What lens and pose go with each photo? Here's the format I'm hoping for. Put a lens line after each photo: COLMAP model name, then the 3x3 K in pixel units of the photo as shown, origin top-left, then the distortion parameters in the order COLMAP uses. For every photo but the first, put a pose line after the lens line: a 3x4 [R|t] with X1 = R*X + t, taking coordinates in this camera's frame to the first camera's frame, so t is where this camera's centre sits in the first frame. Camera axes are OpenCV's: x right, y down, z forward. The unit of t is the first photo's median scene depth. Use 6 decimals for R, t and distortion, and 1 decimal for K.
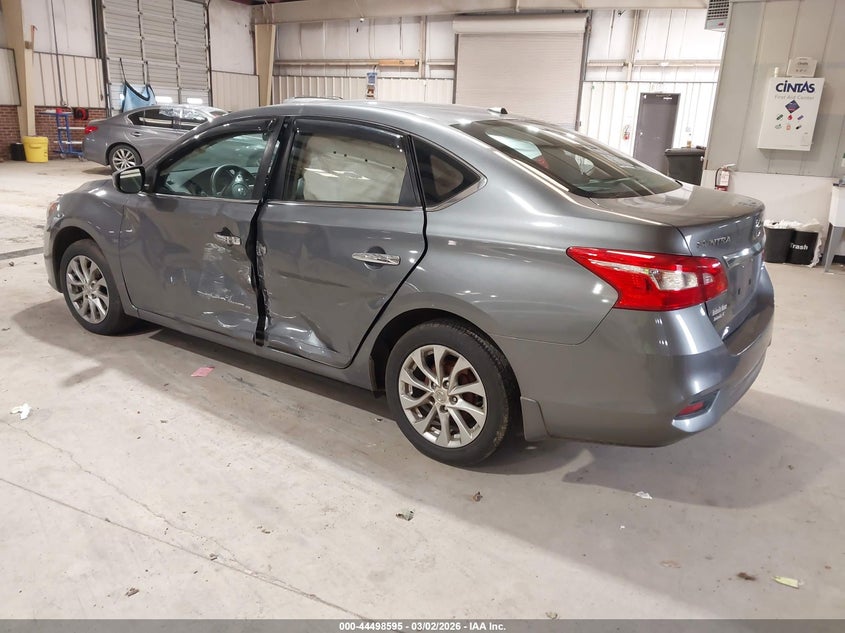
lens RADIAL K [[668.1, 0, 415.7], [0, 668.1, 317.7], [0, 0, 1]] dist [-0.012526, 0.001239]
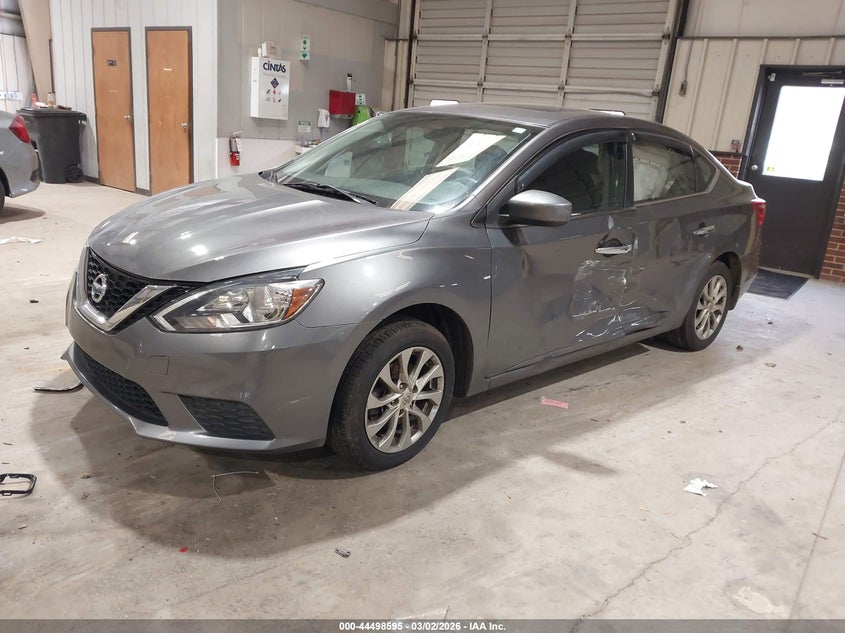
lens RADIAL K [[668.1, 0, 415.7], [0, 668.1, 317.7], [0, 0, 1]] dist [-0.012526, 0.001239]
pose [[0.203041, -0.291894, 0.934651, -1.168802], [0.207524, 0.945677, 0.250256, -0.296989], [-0.956926, 0.143150, 0.252586, 0.919975]]
